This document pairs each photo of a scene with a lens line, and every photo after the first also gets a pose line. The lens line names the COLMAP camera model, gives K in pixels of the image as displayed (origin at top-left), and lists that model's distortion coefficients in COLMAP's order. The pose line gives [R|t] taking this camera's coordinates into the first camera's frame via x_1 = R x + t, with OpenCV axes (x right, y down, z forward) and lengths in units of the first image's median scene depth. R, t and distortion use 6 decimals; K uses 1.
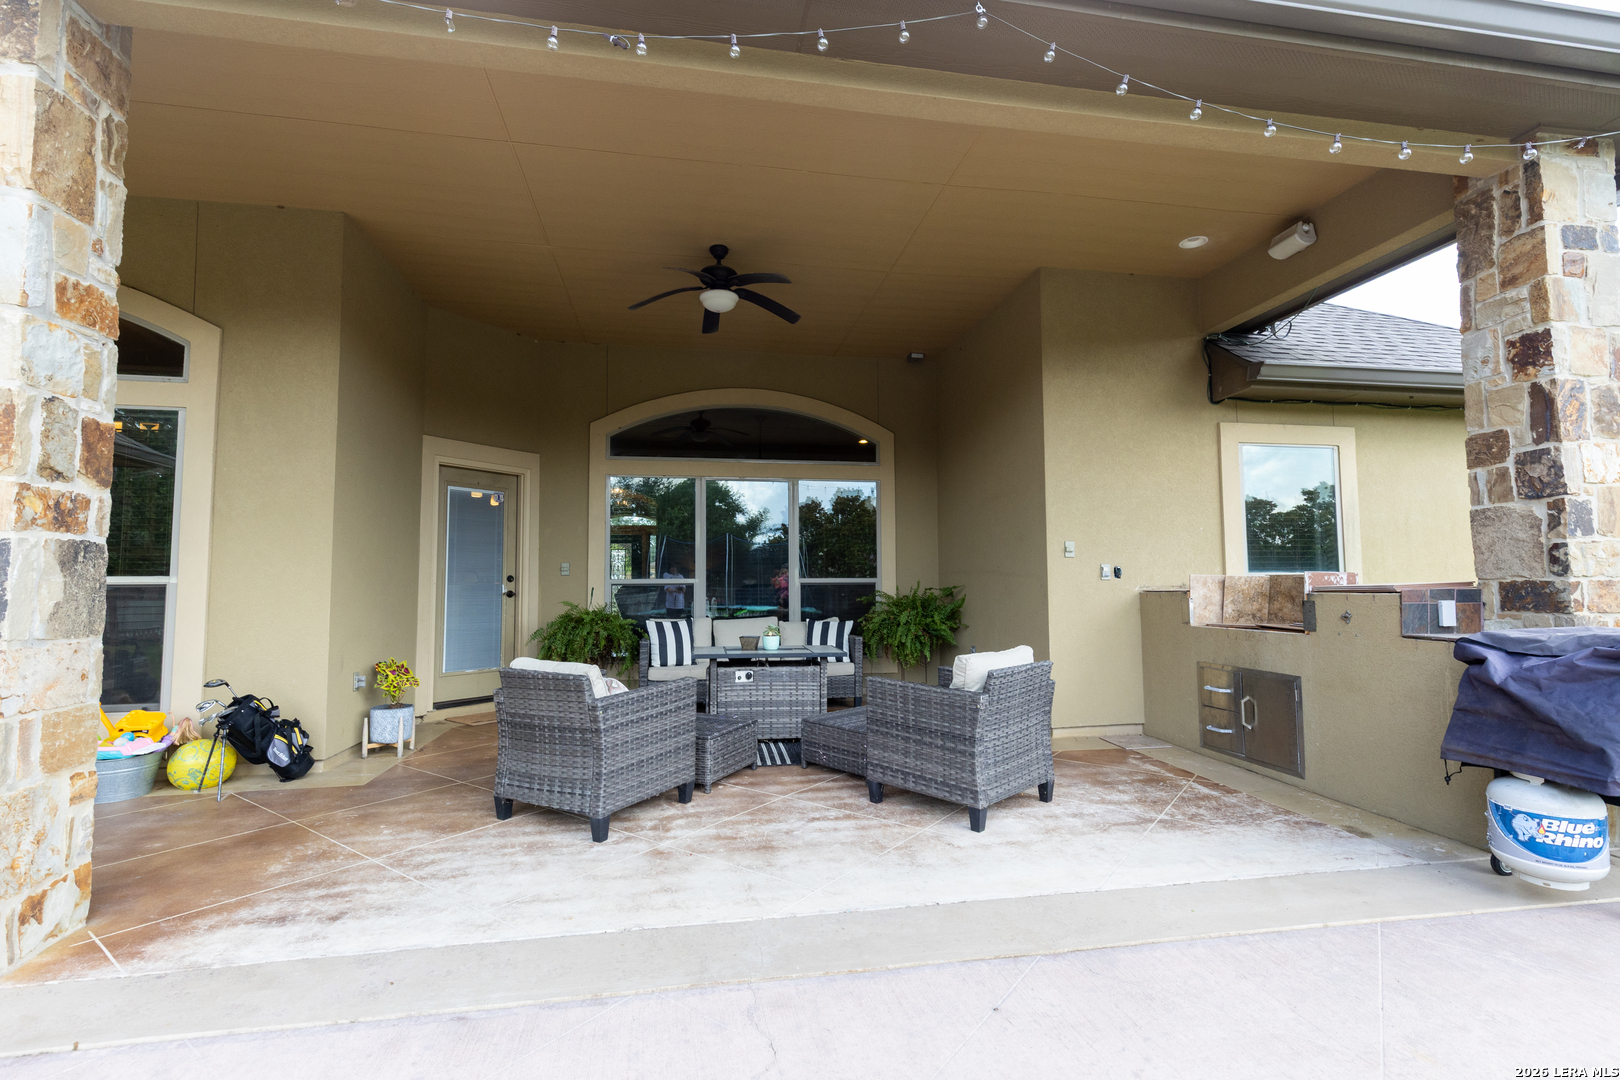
lens RADIAL K [[748.4, 0, 813.1], [0, 748.4, 535.8], [0, 0, 1]] dist [0.007378, -0.000254]
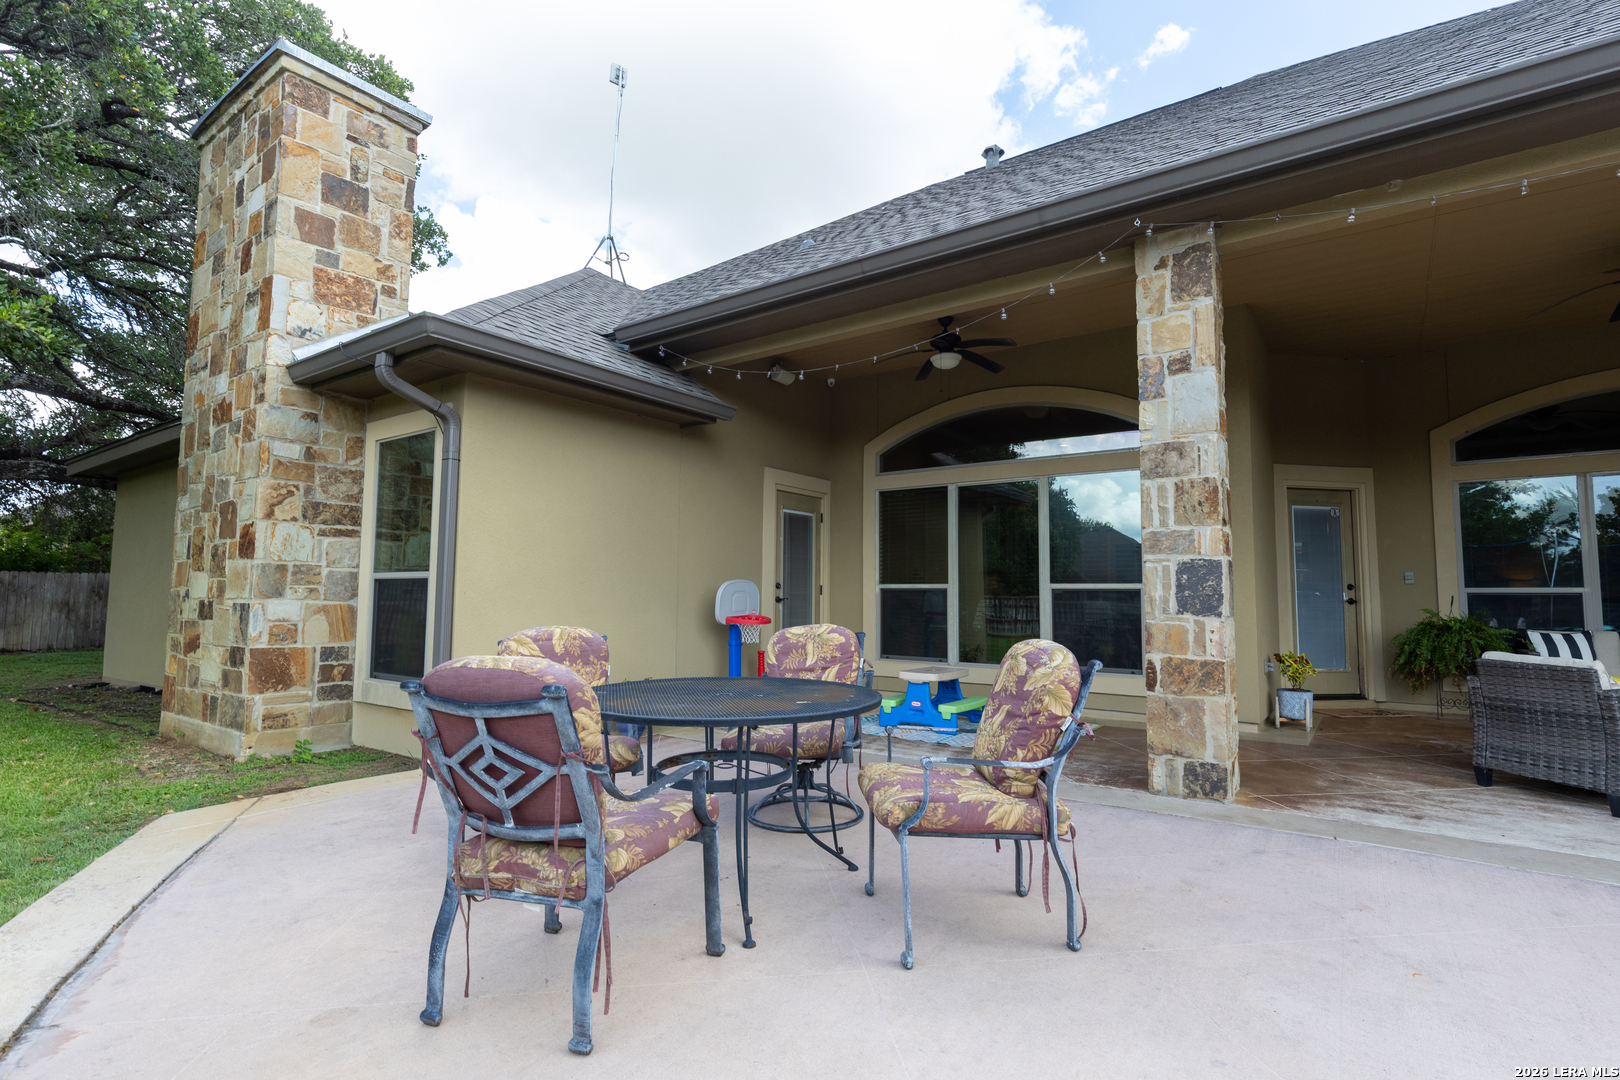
lens RADIAL K [[785.5, 0, 829.6], [0, 785.5, 540.3], [0, 0, 1]] dist [0.003146, 0.001758]
pose [[0.702010, -0.041524, -0.710955, -0.241118], [0.036667, 0.999082, -0.022148, -0.023672], [0.711222, -0.010521, 0.702888, -0.628992]]
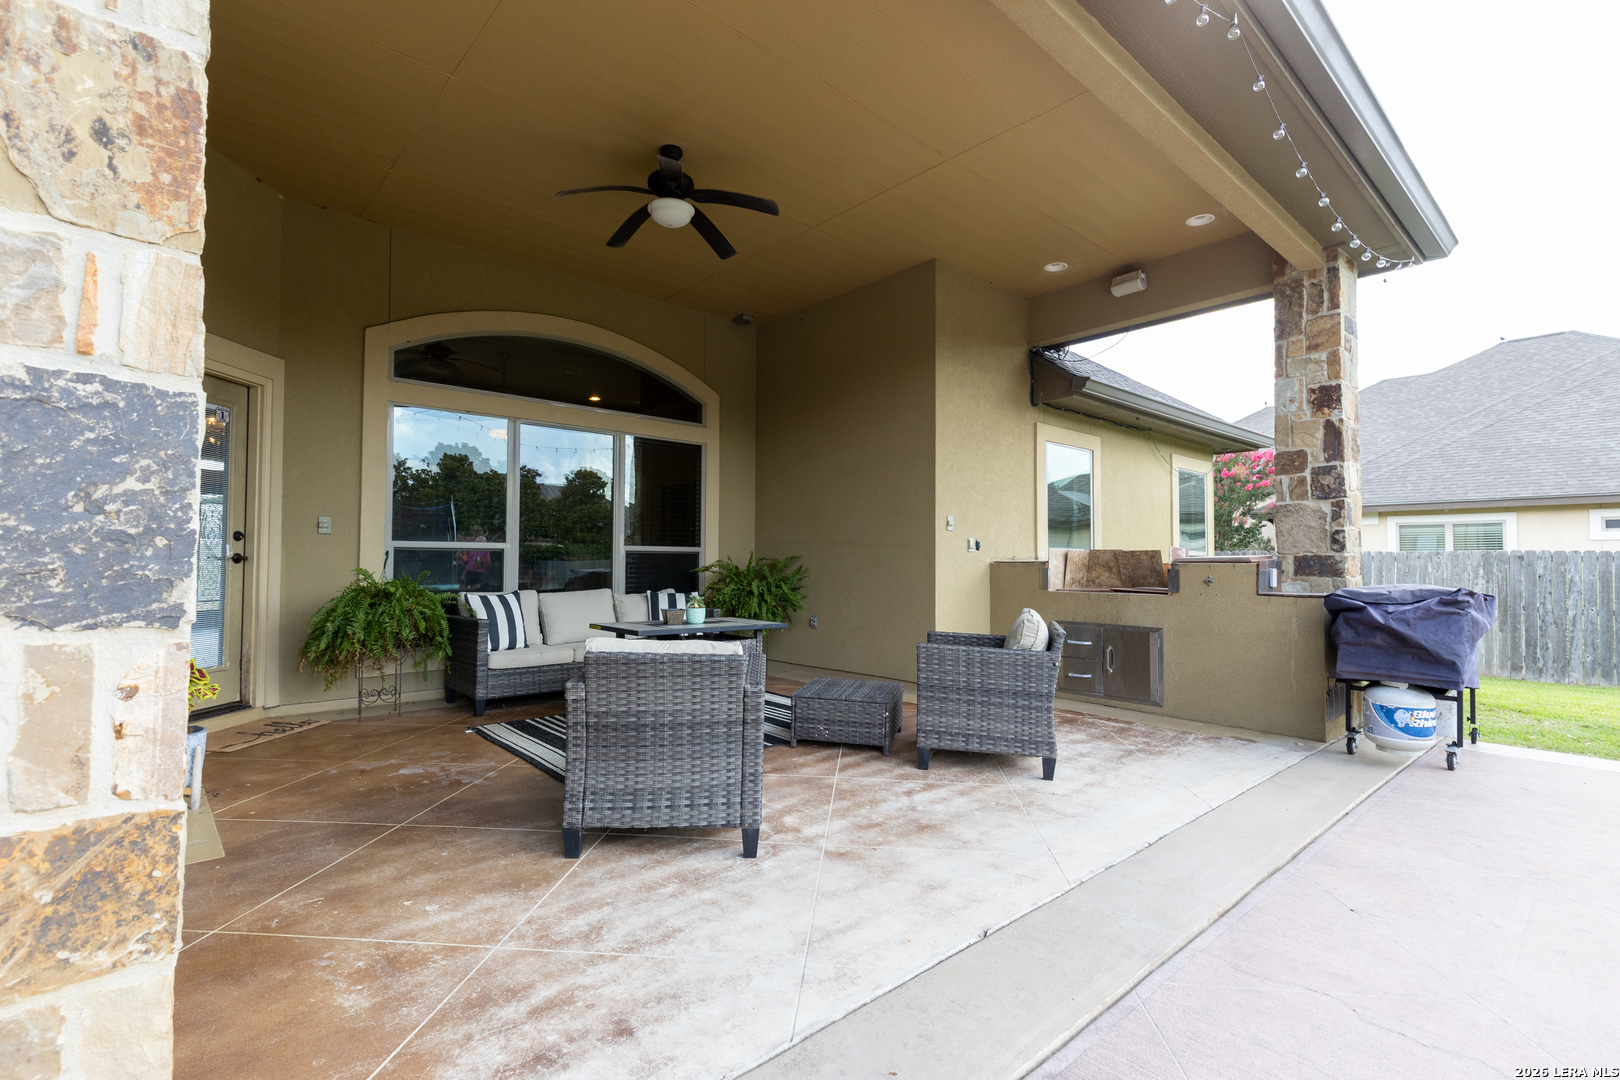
lens RADIAL K [[748.4, 0, 813.1], [0, 748.4, 535.8], [0, 0, 1]] dist [0.007378, -0.000254]
pose [[0.849226, 0.029207, 0.527220, -0.623637], [-0.046148, 0.998754, 0.019004, 0.038270], [-0.526008, -0.040469, 0.849516, 0.268741]]
